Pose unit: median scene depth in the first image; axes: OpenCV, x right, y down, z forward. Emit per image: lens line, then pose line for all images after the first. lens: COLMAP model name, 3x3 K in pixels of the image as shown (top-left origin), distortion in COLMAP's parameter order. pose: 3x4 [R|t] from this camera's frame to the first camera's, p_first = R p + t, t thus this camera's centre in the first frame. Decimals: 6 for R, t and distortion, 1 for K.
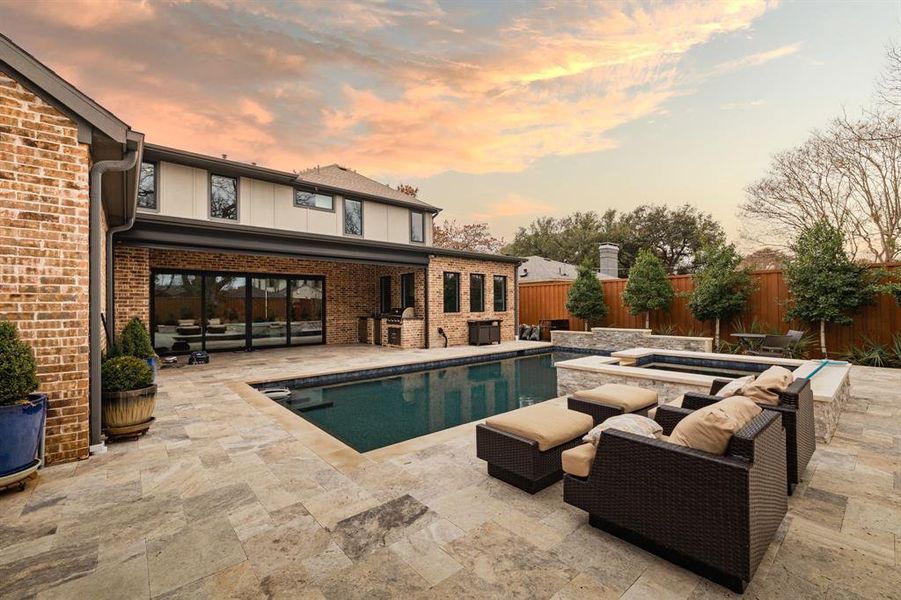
lens RADIAL K [[378.5, 0, 456.7], [0, 378.5, 295.8], [0, 0, 1]] dist [0.000719, -0.000237]
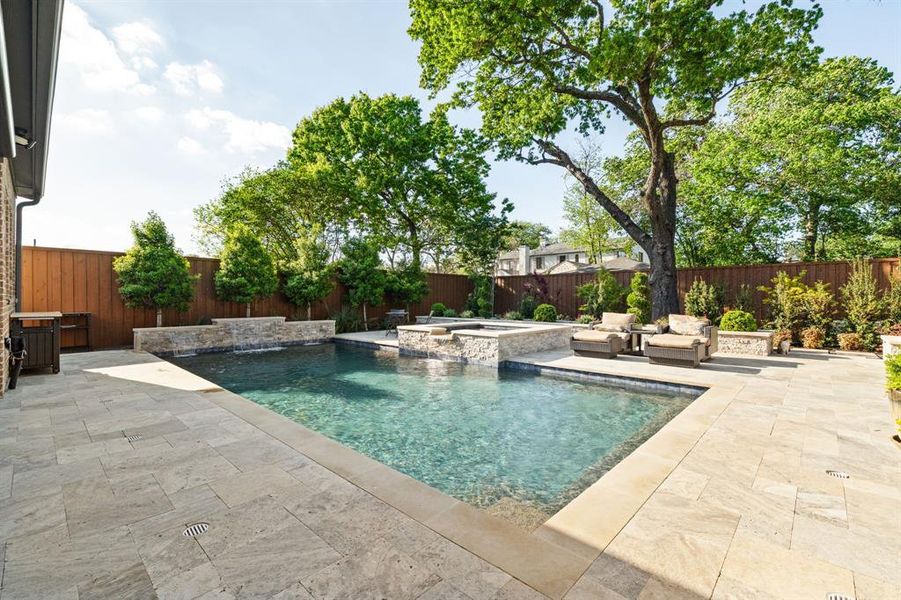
lens RADIAL K [[390.4, 0, 452.7], [0, 390.4, 301.8], [0, 0, 1]] dist [0.002120, -0.000545]
pose [[-0.097022, -0.001724, 0.995281, -0.448440], [-0.029328, 0.999569, -0.001127, 0.036500], [-0.994850, -0.029299, -0.097030, 0.587451]]
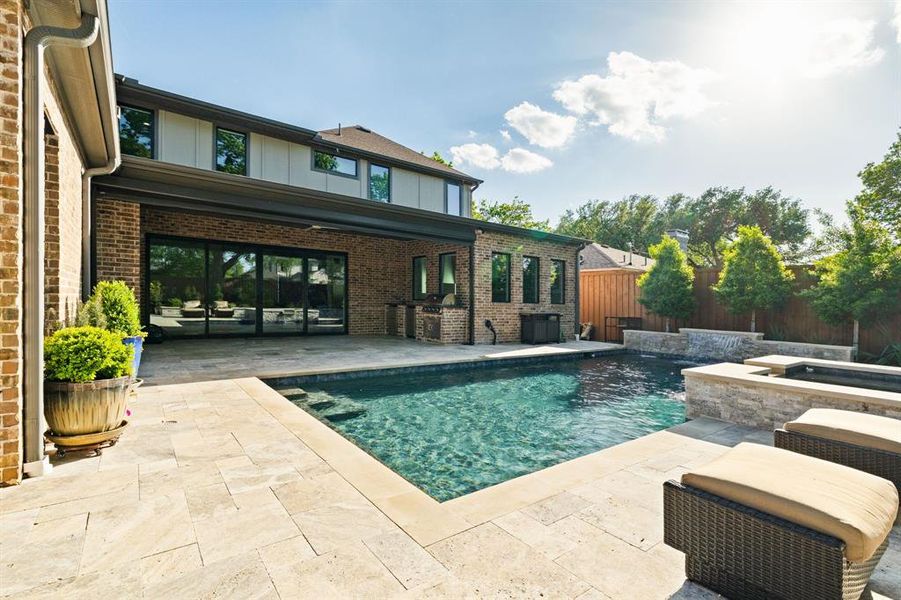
lens RADIAL K [[420.0, 0, 454.0], [0, 420.0, 317.7], [0, 0, 1]] dist [-0.007466, -0.000185]
pose [[0.997127, 0.038714, -0.065104, -0.055010], [-0.034326, 0.997148, 0.067215, 0.020701], [0.067521, -0.064787, 0.995612, 0.097823]]
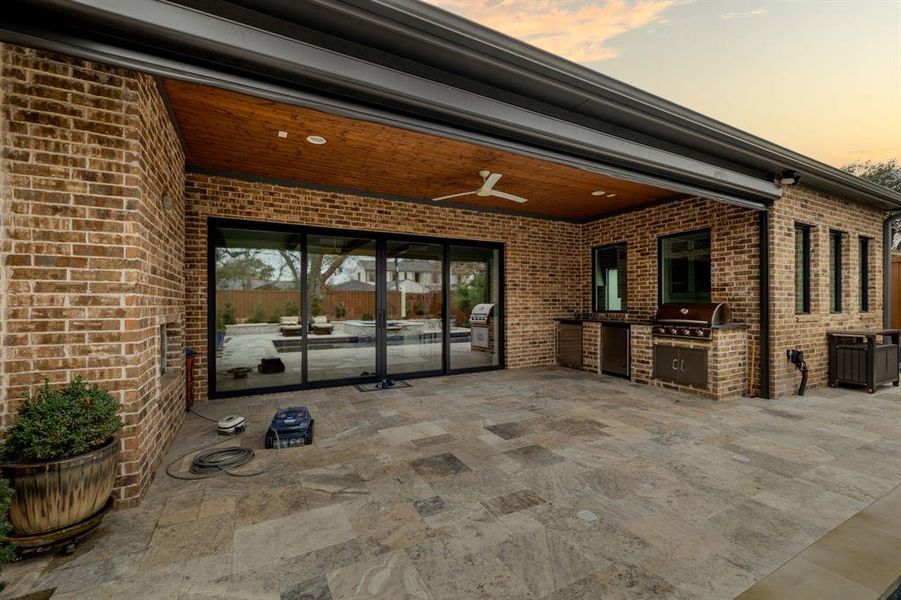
lens RADIAL K [[378.5, 0, 450.0], [0, 378.5, 300.2], [0, 0, 1]] dist [0.000719, -0.000237]
pose [[0.972693, 0.002951, -0.232075, -0.311474], [0.001760, 0.999797, 0.020089, 0.018297], [0.232087, -0.019948, 0.972490, 0.475529]]
